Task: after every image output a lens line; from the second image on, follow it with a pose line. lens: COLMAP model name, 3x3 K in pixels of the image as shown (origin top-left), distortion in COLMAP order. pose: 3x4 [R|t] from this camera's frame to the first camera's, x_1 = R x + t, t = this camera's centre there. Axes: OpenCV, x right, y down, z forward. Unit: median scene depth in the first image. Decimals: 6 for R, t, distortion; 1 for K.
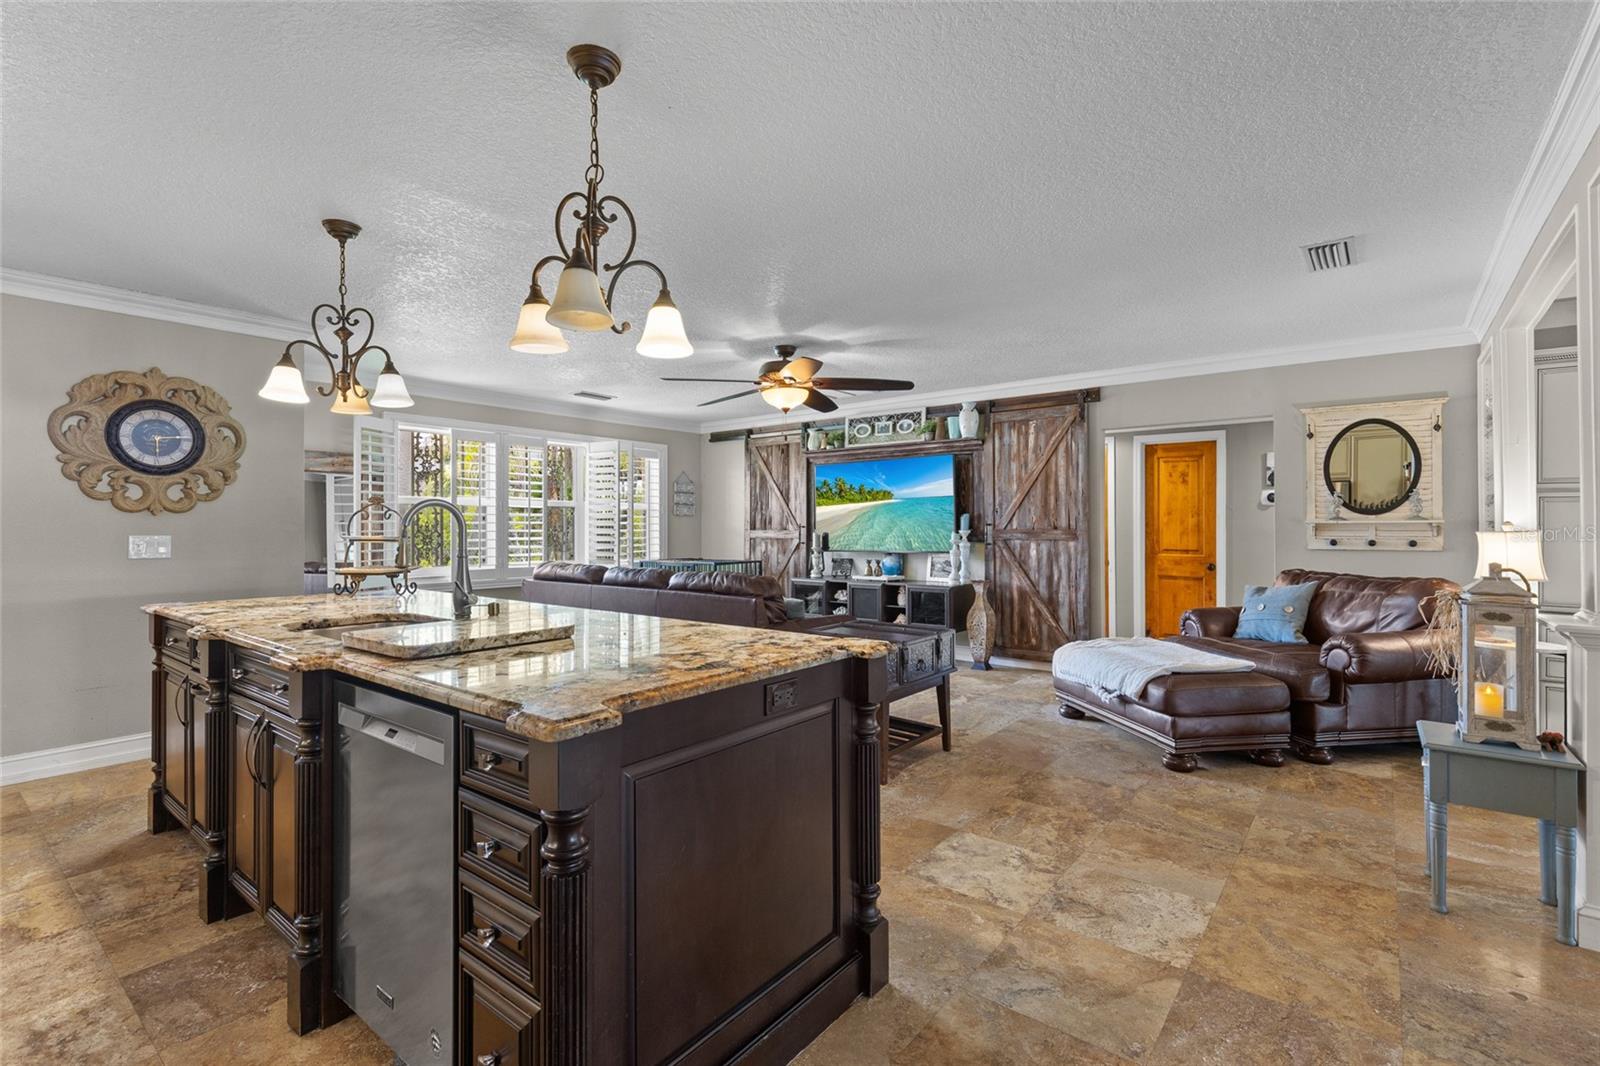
lens RADIAL K [[729.0, 0, 804.0], [0, 729.0, 519.3], [0, 0, 1]] dist [0.008098, 0.000211]
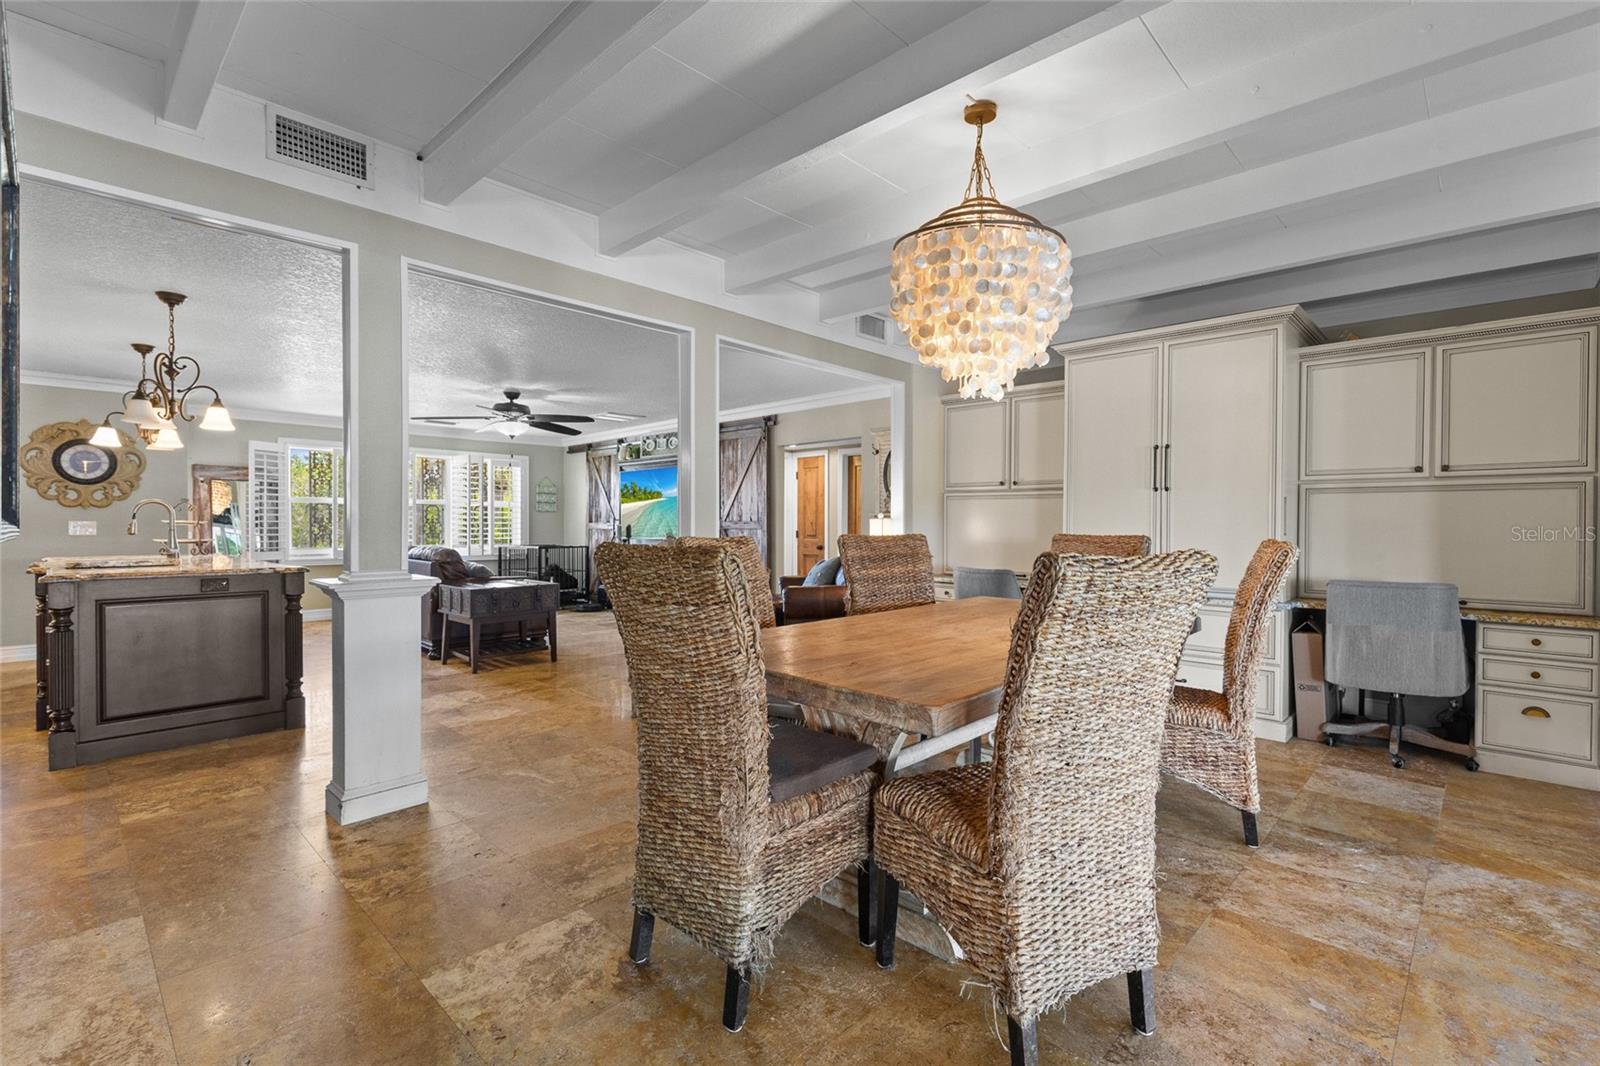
lens RADIAL K [[713.0, 0, 800.0], [0, 713.0, 533.0], [0, 0, 1]] dist [0.000787, 0.000216]
pose [[0.996723, 0.001680, -0.080869, 0.524862], [-0.000019, 0.999789, 0.020537, 0.009438], [0.080887, -0.020468, 0.996513, -0.291554]]
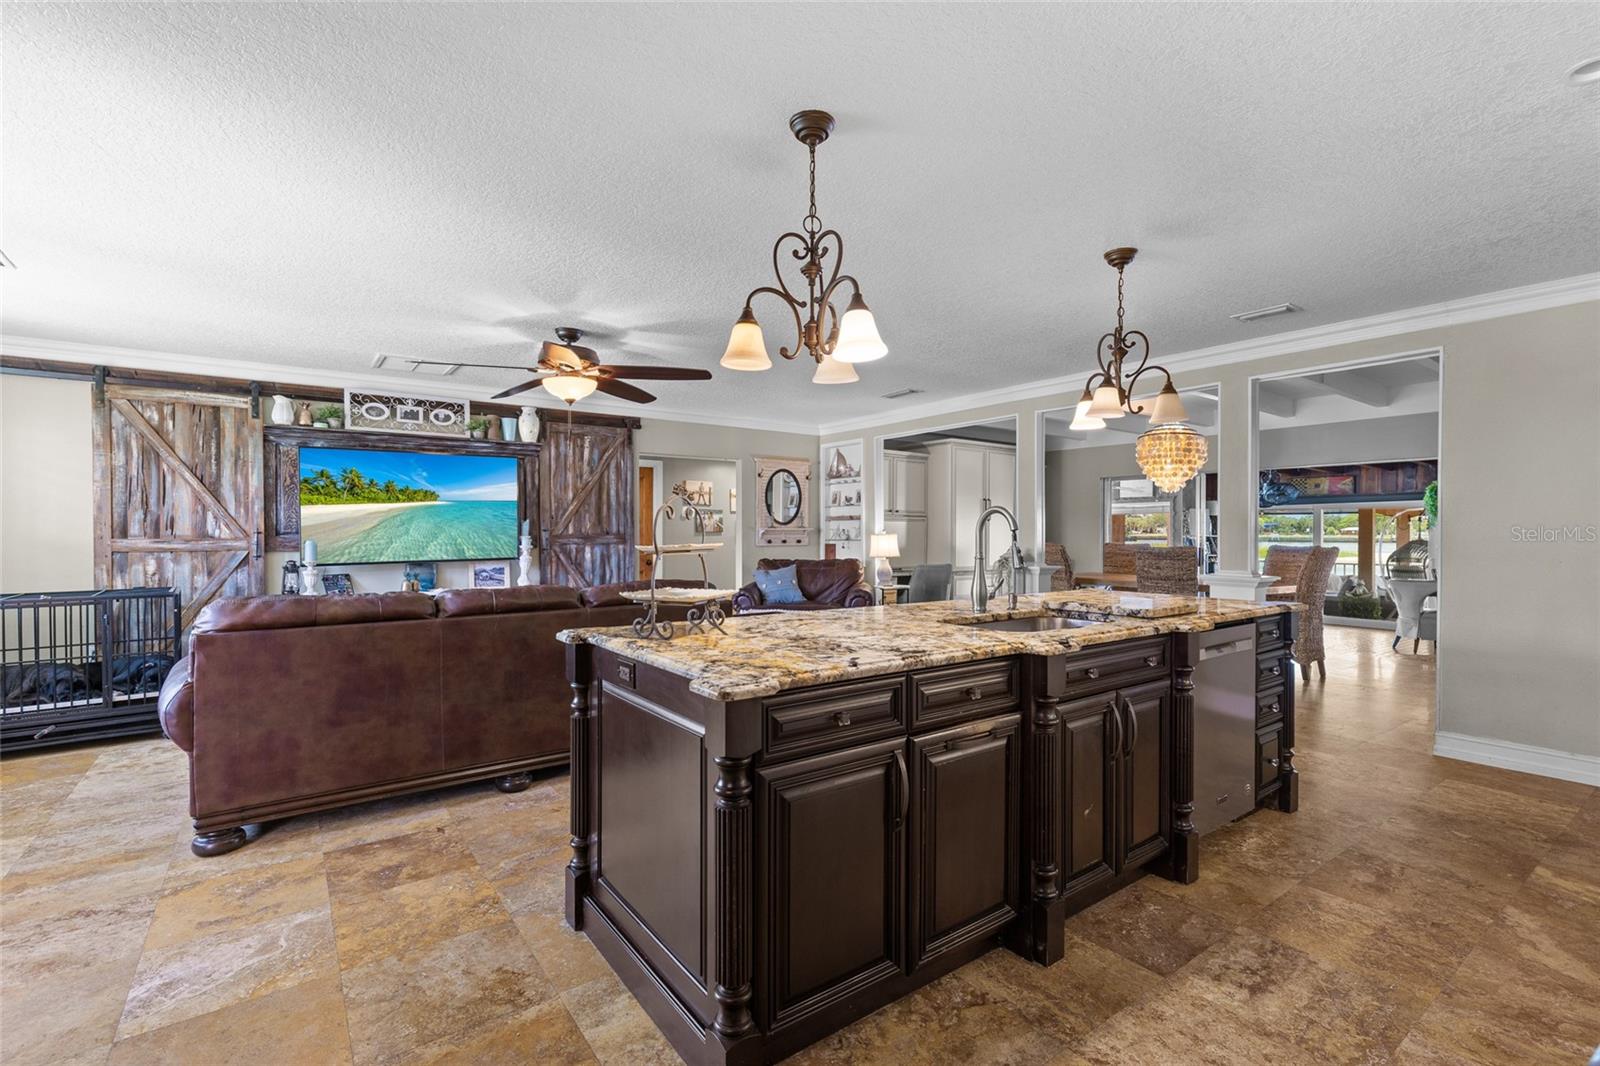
lens RADIAL K [[719.6, 0, 800.6], [0, 719.6, 547.2], [0, 0, 1]] dist [0.004341, 0.001236]
pose [[0.268137, -0.020846, 0.963155, -0.648856], [-0.009178, 0.999665, 0.024191, 0.003402], [-0.963337, -0.015326, 0.267856, 0.396170]]
